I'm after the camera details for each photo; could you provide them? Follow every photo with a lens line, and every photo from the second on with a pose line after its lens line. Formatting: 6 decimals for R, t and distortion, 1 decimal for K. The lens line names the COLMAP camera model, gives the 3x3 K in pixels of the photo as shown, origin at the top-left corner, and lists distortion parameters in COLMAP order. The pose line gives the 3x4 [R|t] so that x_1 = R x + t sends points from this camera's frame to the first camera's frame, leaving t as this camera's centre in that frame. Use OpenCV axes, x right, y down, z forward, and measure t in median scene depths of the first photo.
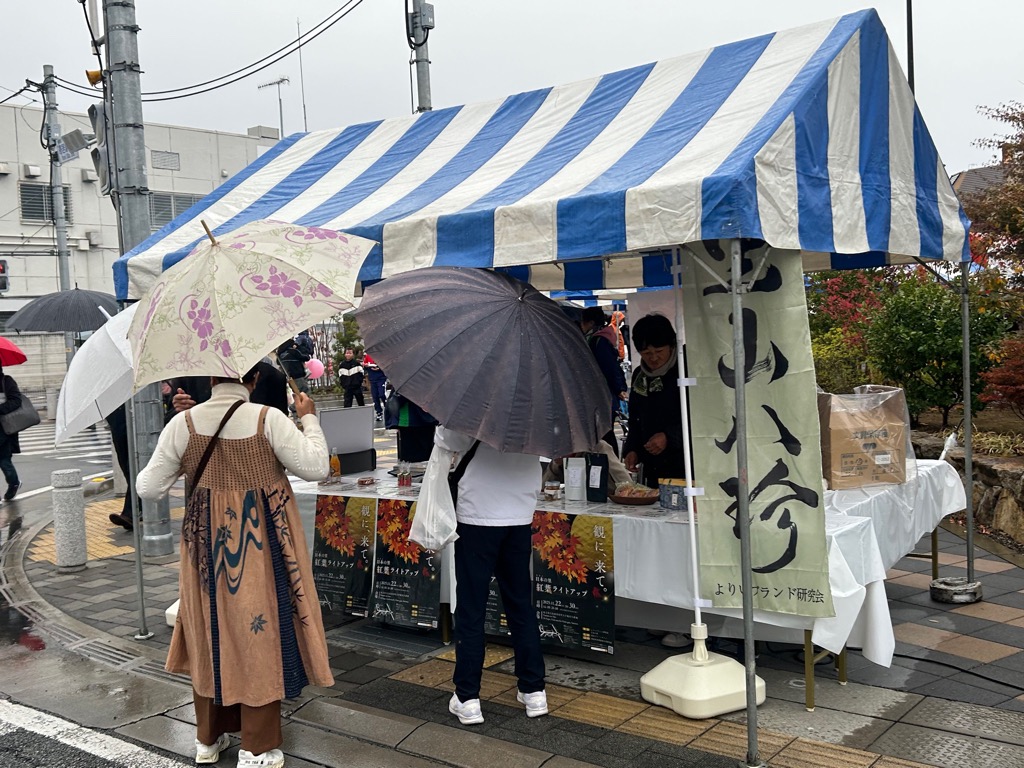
lens RADIAL K [[1340.0, 0, 514.7], [0, 1340.0, 379.8], [0, 0, 1]] dist [0.214046, -0.855623]
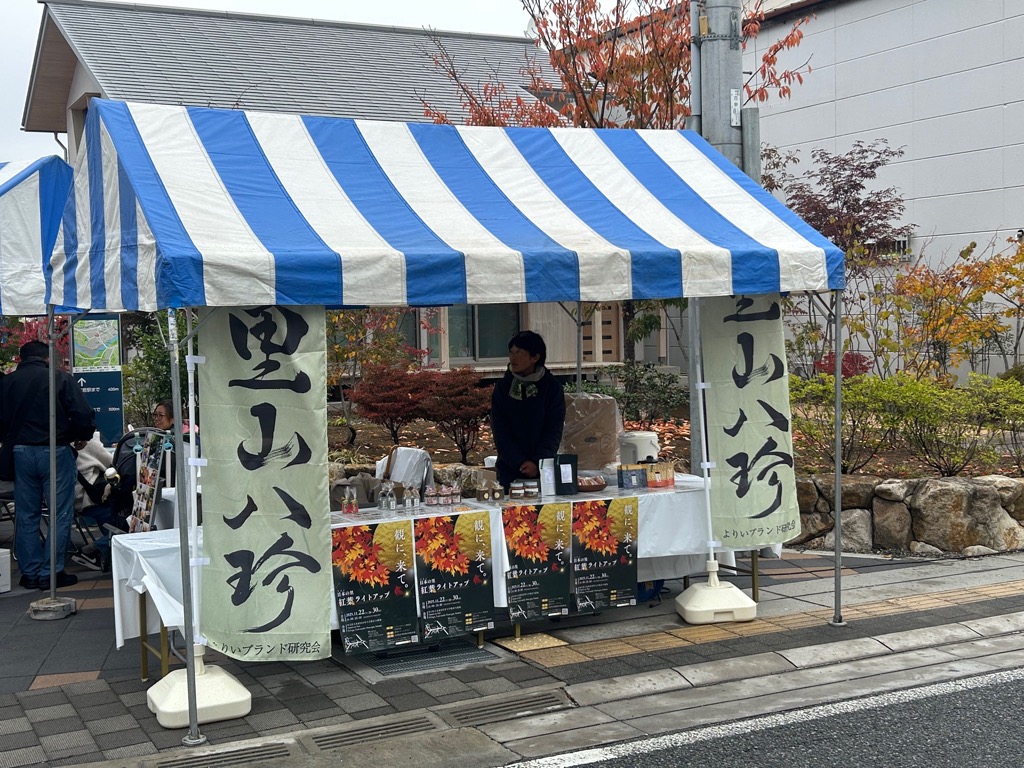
lens RADIAL K [[1340.0, 0, 514.7], [0, 1340.0, 379.8], [0, 0, 1]] dist [0.214046, -0.855623]
pose [[0.307137, -0.023095, 0.951385, -1.153381], [0.033251, 0.999356, 0.013525, -0.027971], [-0.951084, 0.027480, 0.307707, 0.711488]]
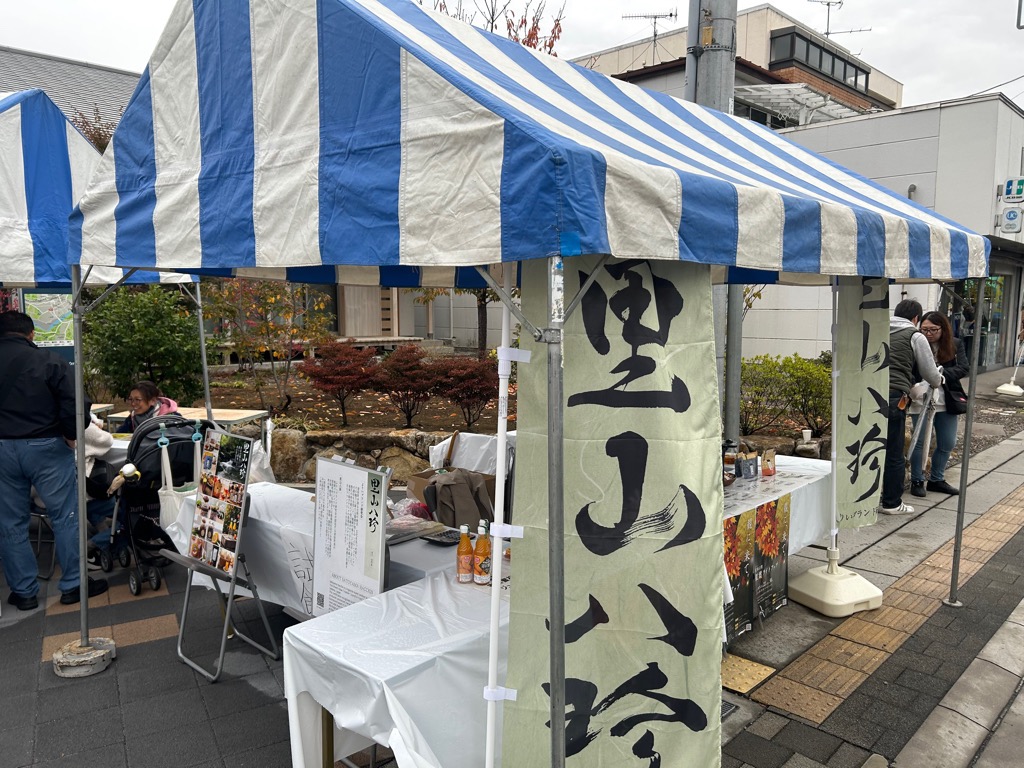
lens RADIAL K [[781.3, 0, 514.9], [0, 781.3, 390.1], [0, 0, 1]] dist [0.069696, -0.078124]
pose [[-0.006429, -0.080156, 0.996762, -0.603579], [0.019987, 0.996573, 0.080269, -0.048855], [-0.999780, 0.020439, -0.004805, 1.242904]]
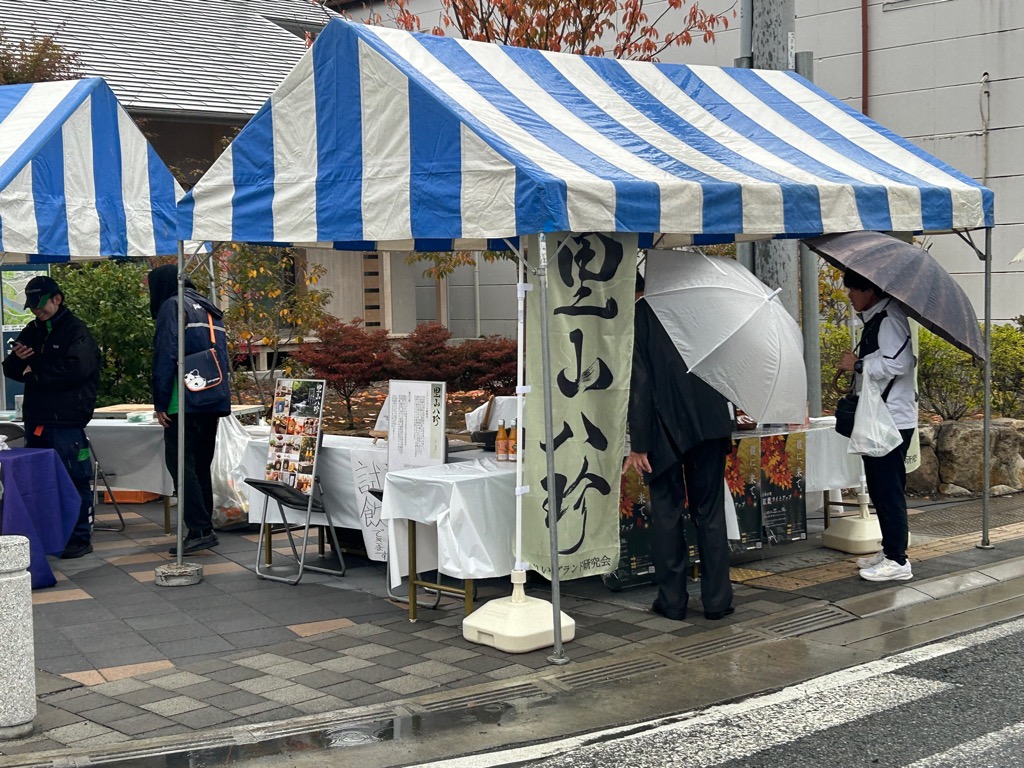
lens RADIAL K [[1590.9, 0, 512.0], [0, 1590.9, 384.0], [0, 0, 1]] dist [0.305644, -1.687494]
pose [[0.050105, -0.033604, 0.998178, -1.460461], [0.044685, 0.998508, 0.031372, -0.002672], [-0.997744, 0.043031, 0.051532, 1.193987]]
